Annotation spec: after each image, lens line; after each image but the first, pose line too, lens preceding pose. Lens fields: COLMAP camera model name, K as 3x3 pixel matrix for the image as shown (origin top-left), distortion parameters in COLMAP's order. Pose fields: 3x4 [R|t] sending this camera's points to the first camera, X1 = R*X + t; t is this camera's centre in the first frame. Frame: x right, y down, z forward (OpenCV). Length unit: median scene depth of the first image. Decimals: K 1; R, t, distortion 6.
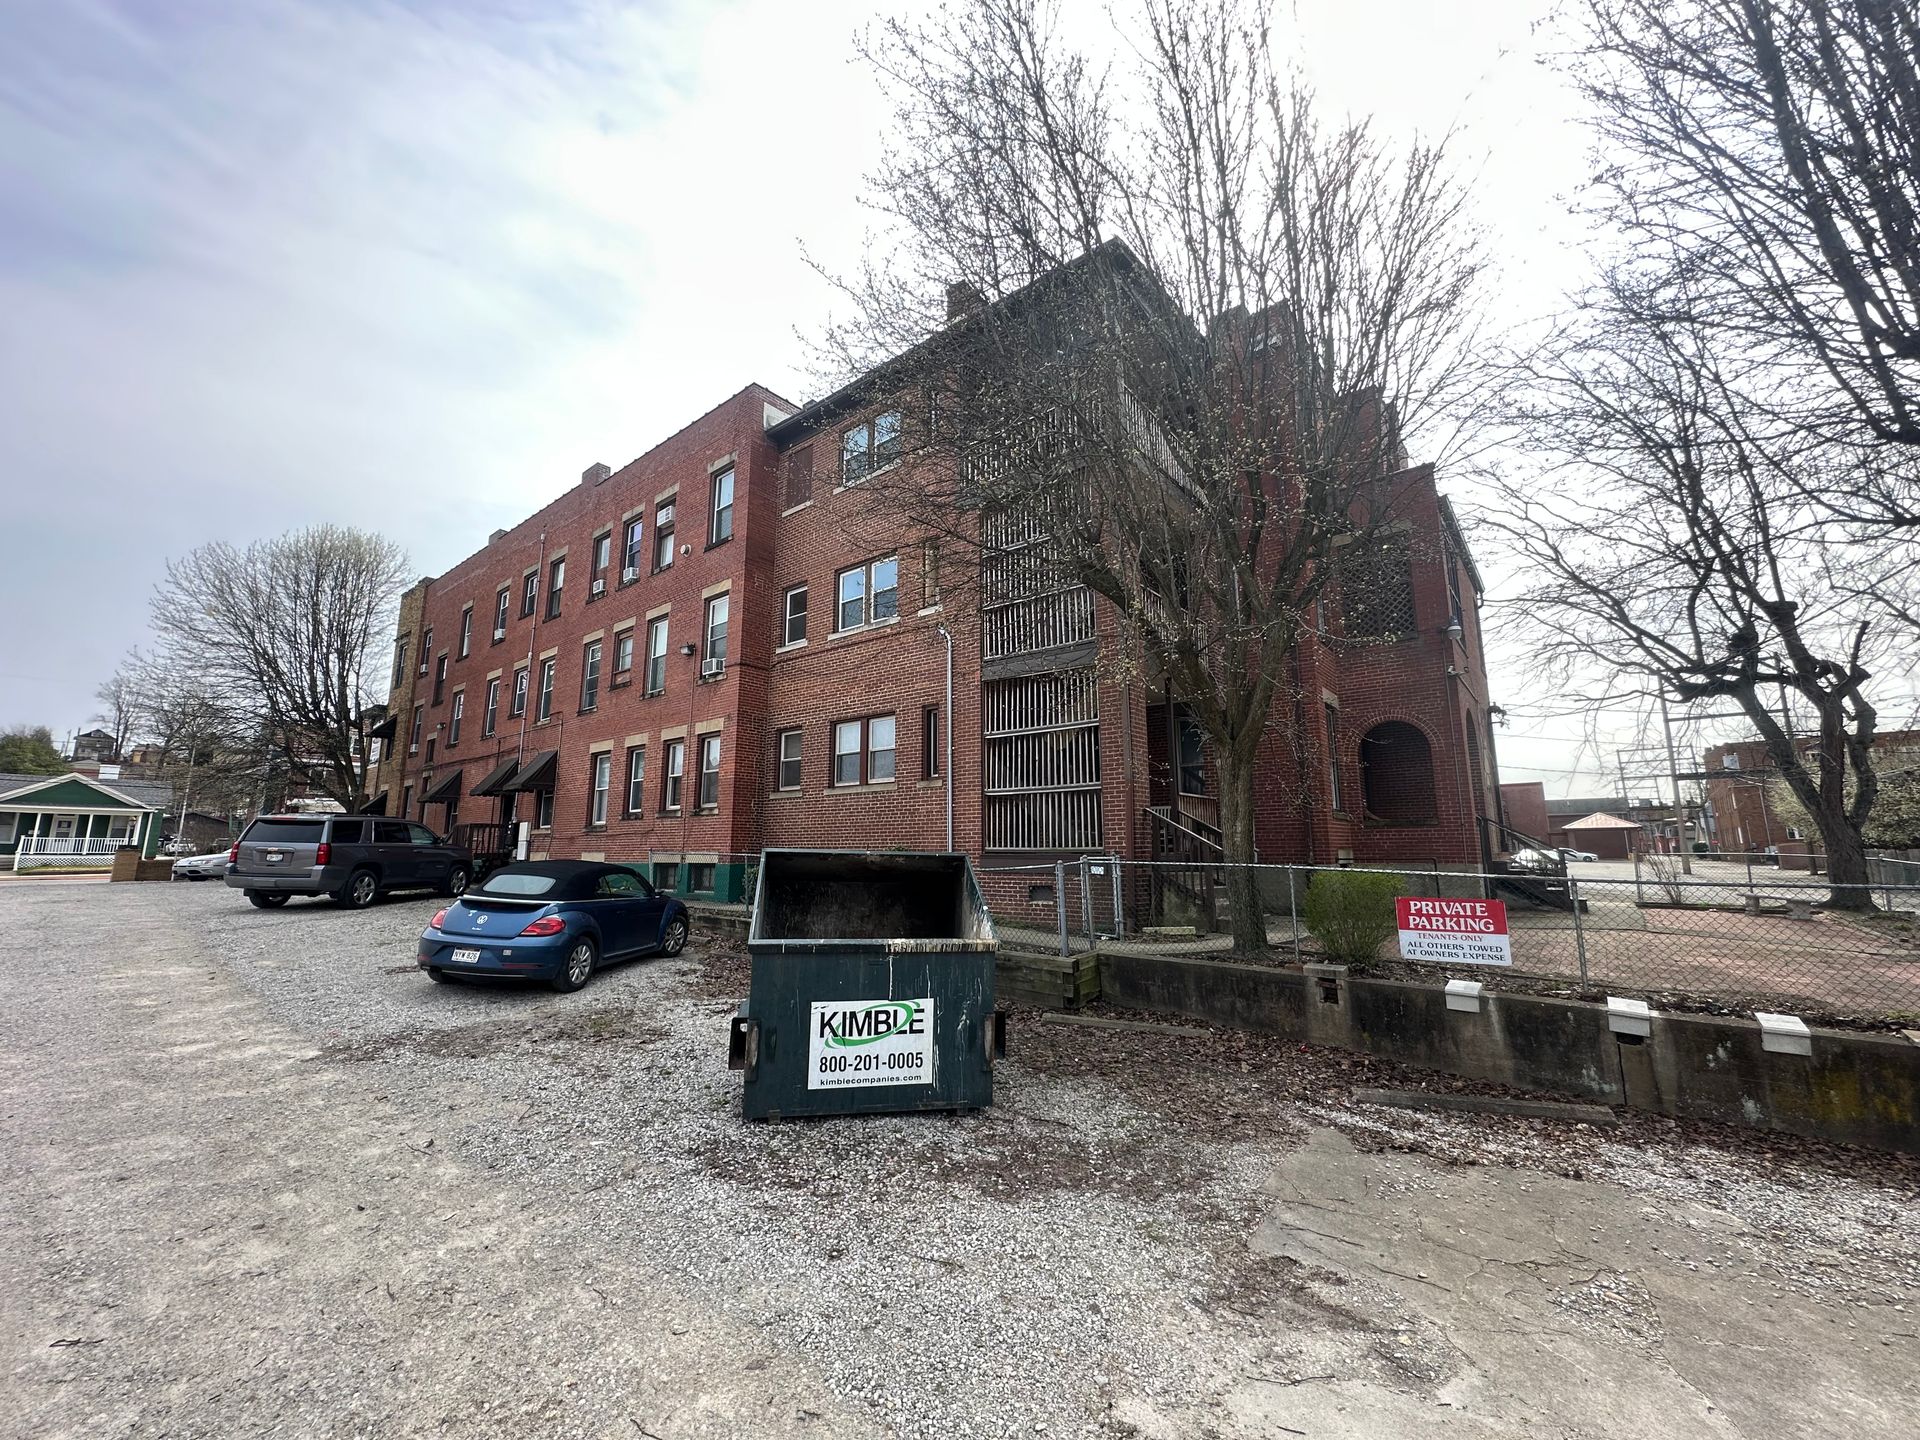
lens RADIAL K [[765.9, 0, 960.0], [0, 765.9, 720.0], [0, 0, 1]] dist [-0.003531, 0.000017]
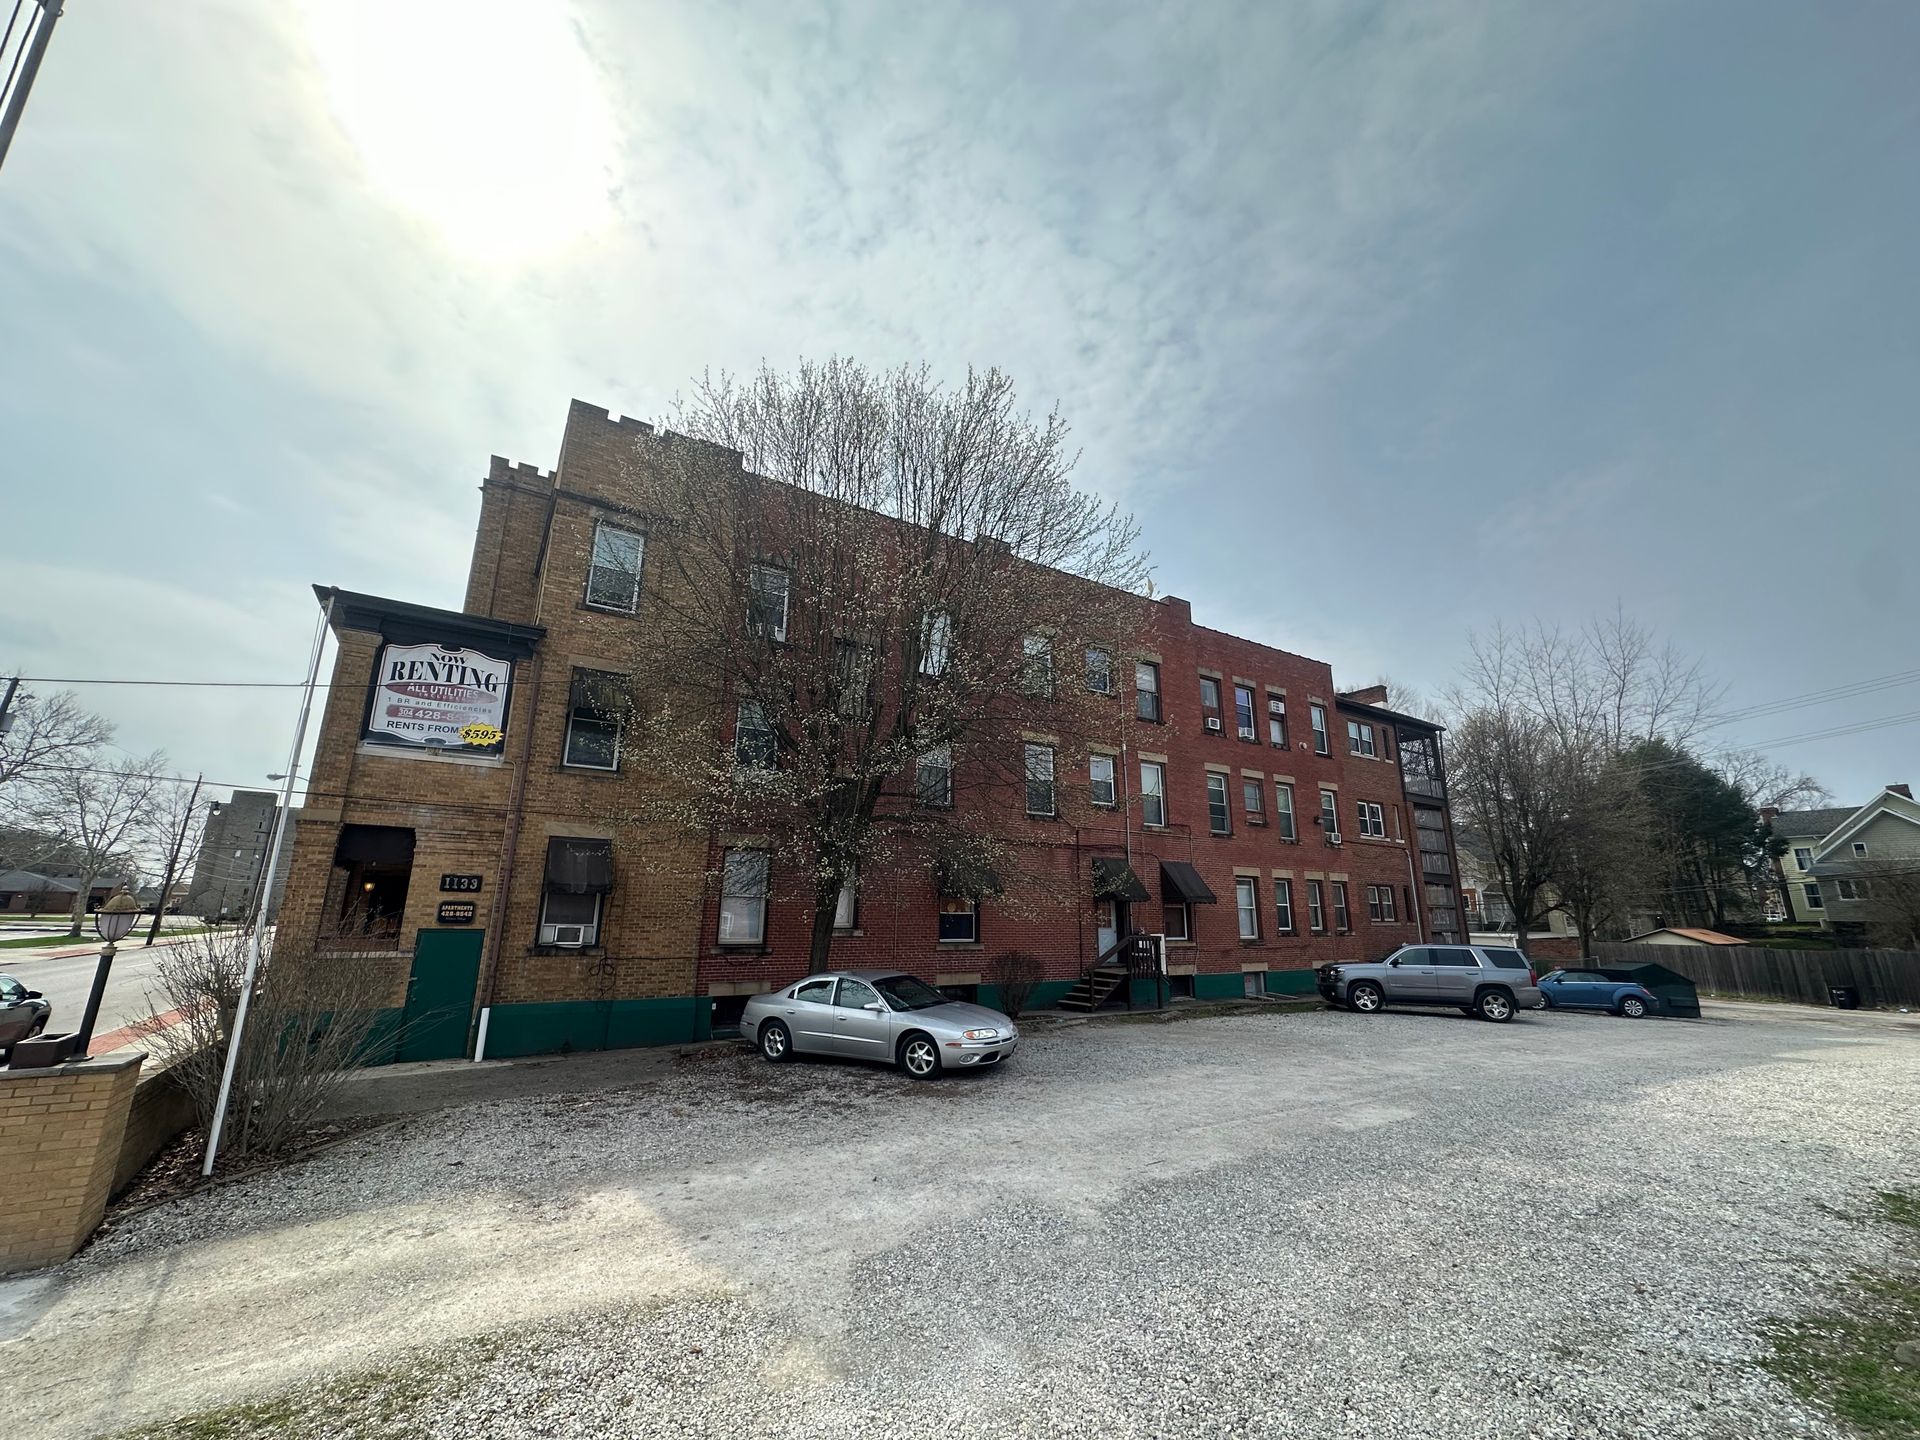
lens RADIAL K [[765.9, 0, 960.0], [0, 765.9, 720.0], [0, 0, 1]] dist [-0.003531, 0.000017]
pose [[0.309105, 0.243347, 0.919367, -2.034769], [-0.176844, 0.964556, -0.195851, 0.138110], [-0.934441, -0.102046, 0.341183, 1.194454]]
